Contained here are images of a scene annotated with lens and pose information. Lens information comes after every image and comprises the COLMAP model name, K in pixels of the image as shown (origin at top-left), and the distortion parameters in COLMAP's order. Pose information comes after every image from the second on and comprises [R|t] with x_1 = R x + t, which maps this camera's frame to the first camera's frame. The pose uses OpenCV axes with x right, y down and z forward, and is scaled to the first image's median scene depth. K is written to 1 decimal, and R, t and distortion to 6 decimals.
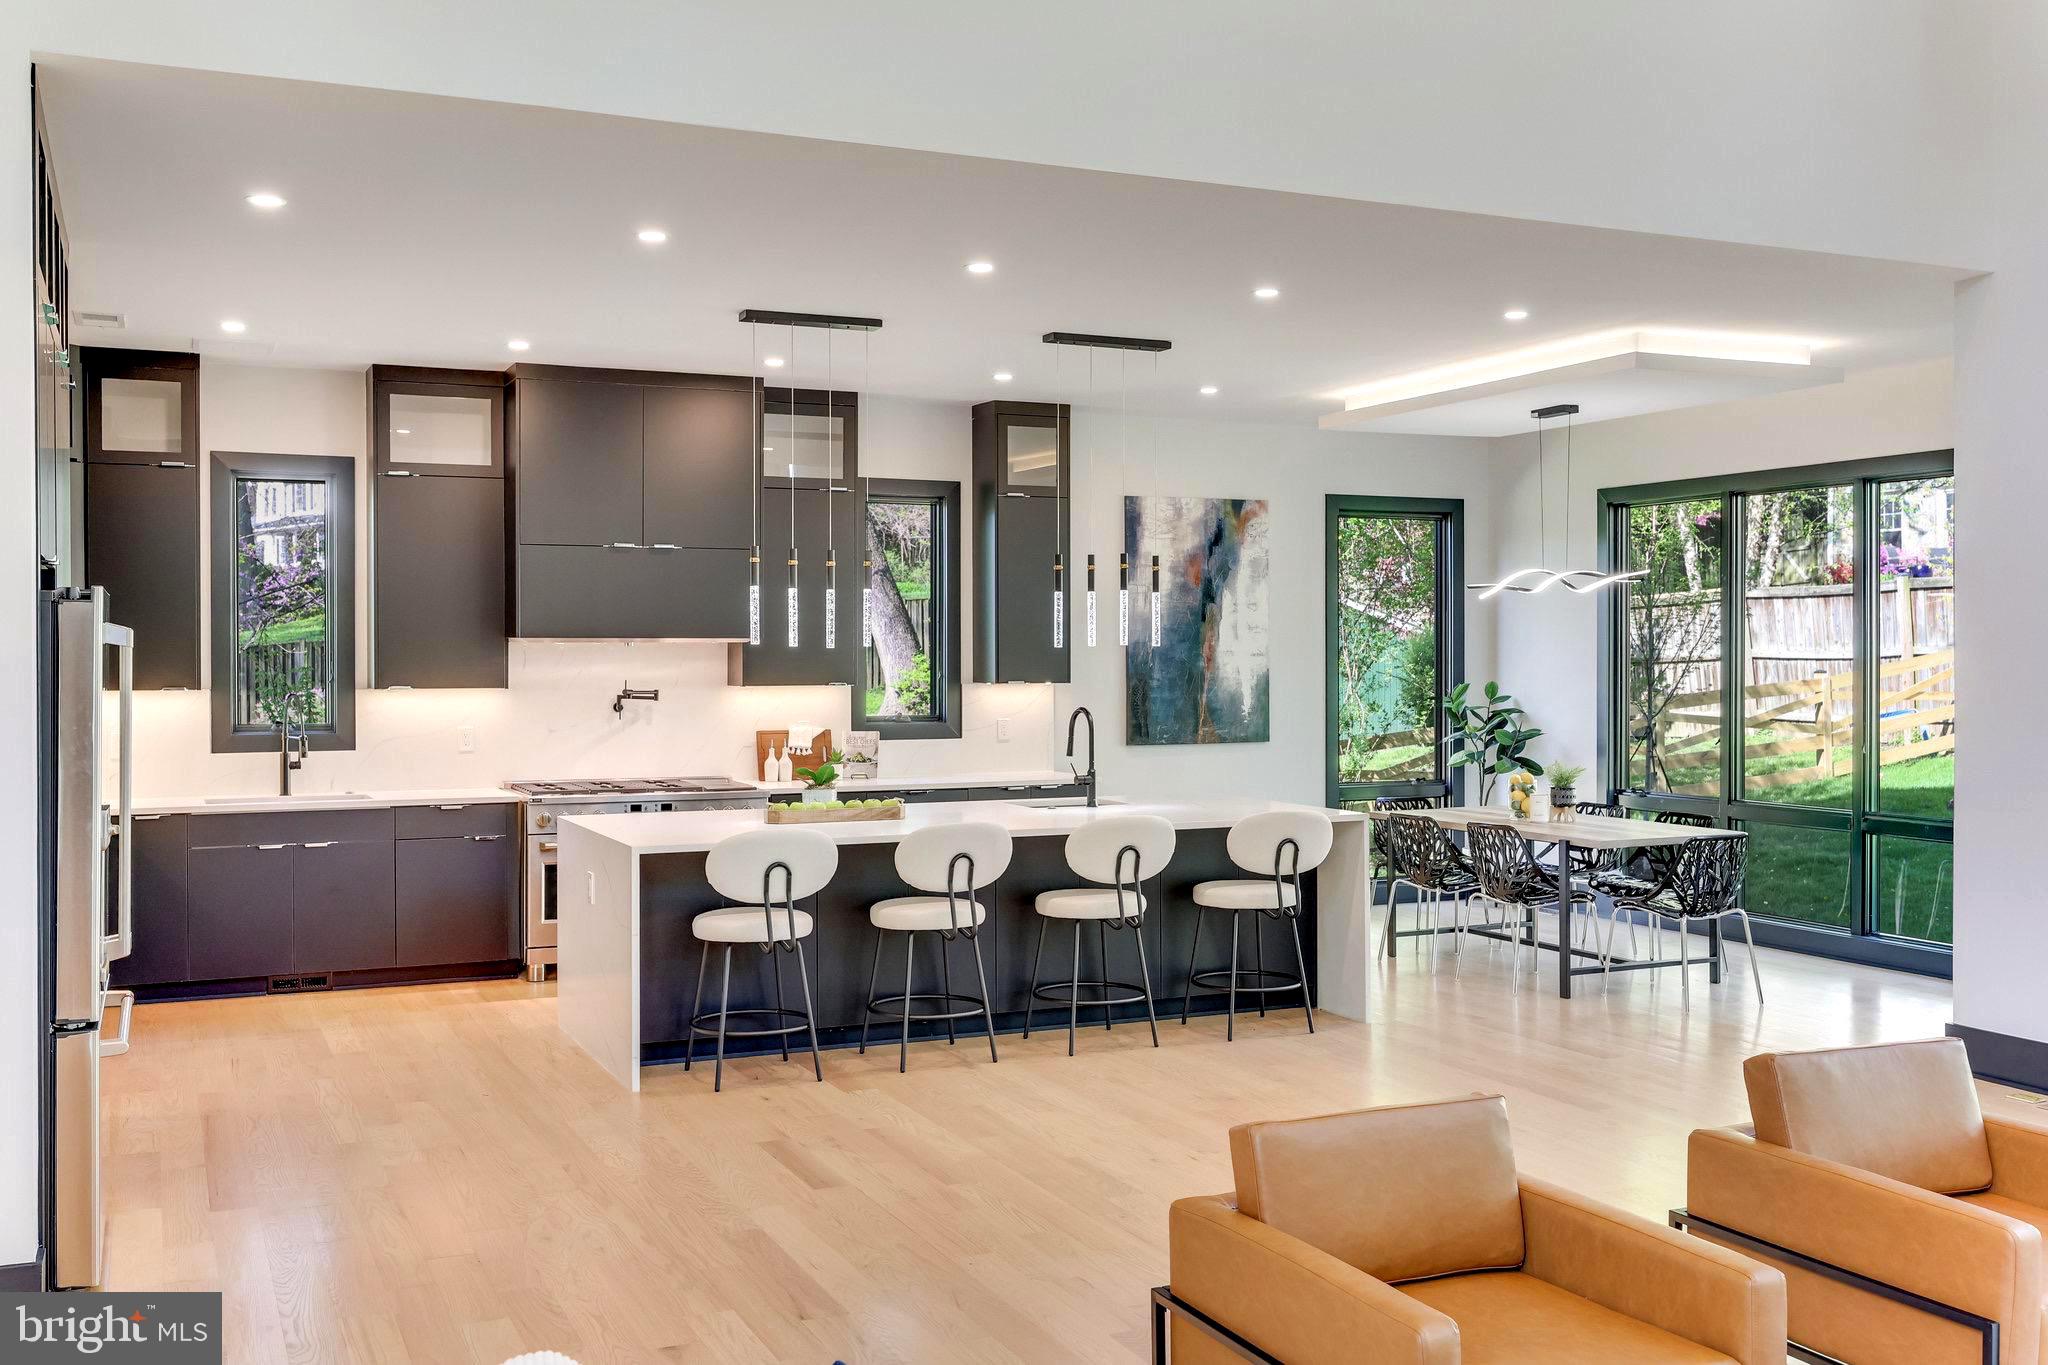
lens RADIAL K [[1972.6, 0, 1017.6], [0, 1972.6, 665.6], [0, 0, 1]] dist [0.082364, 0.000000]
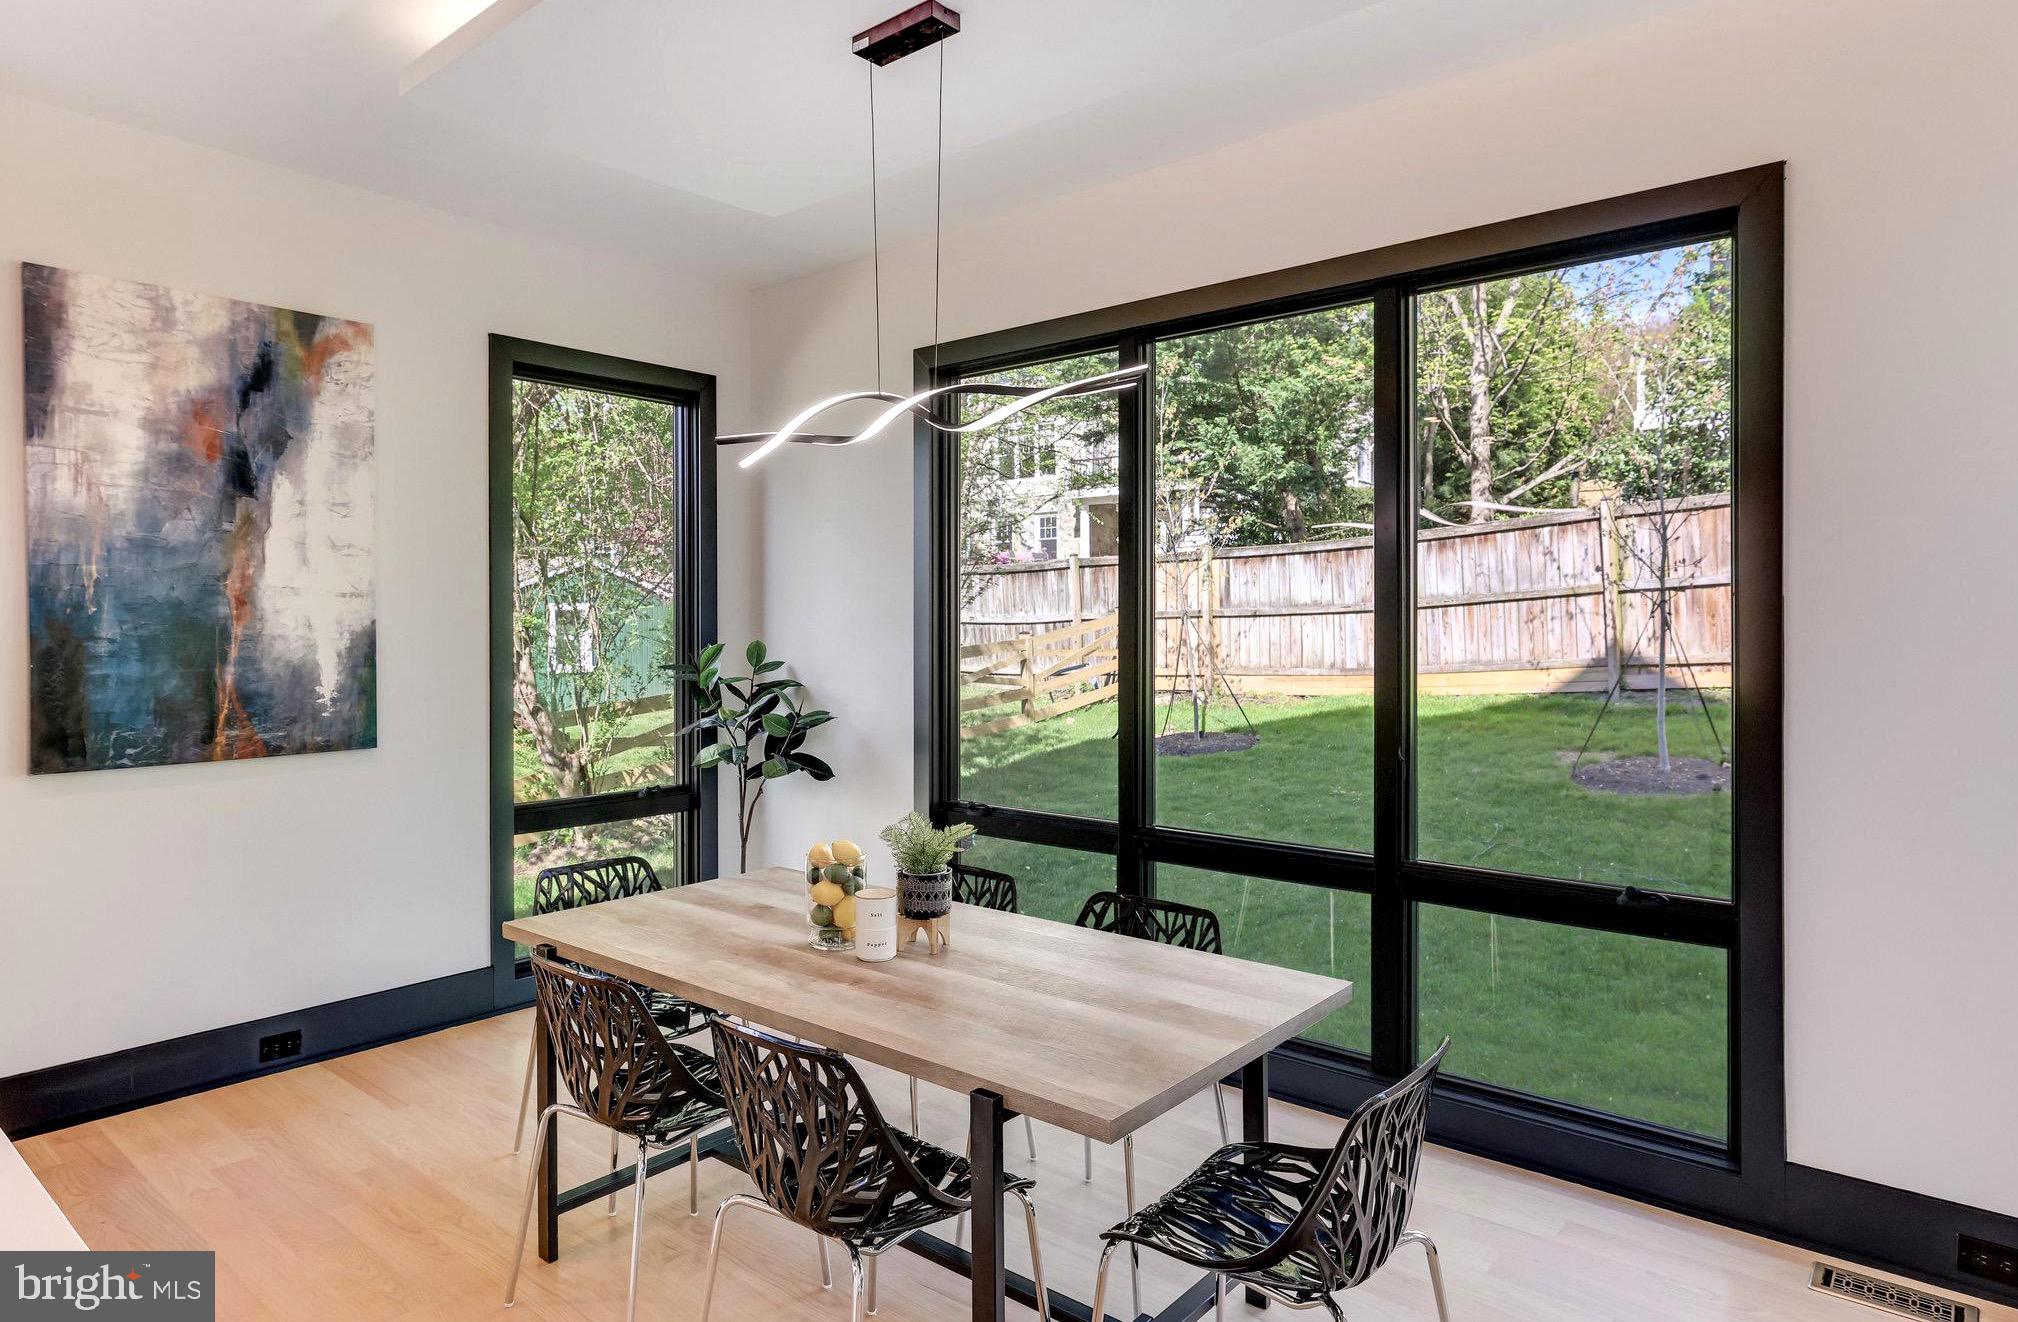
lens RADIAL K [[1180.5, 0, 1006.4], [0, 1180.5, 641.0], [0, 0, 1]] dist [-0.039897, -0.000211]
pose [[0.898780, -0.004065, 0.438380, 0.143426], [0.001657, 0.999981, 0.005875, 0.005938], [-0.438396, -0.004554, 0.898770, 0.618060]]
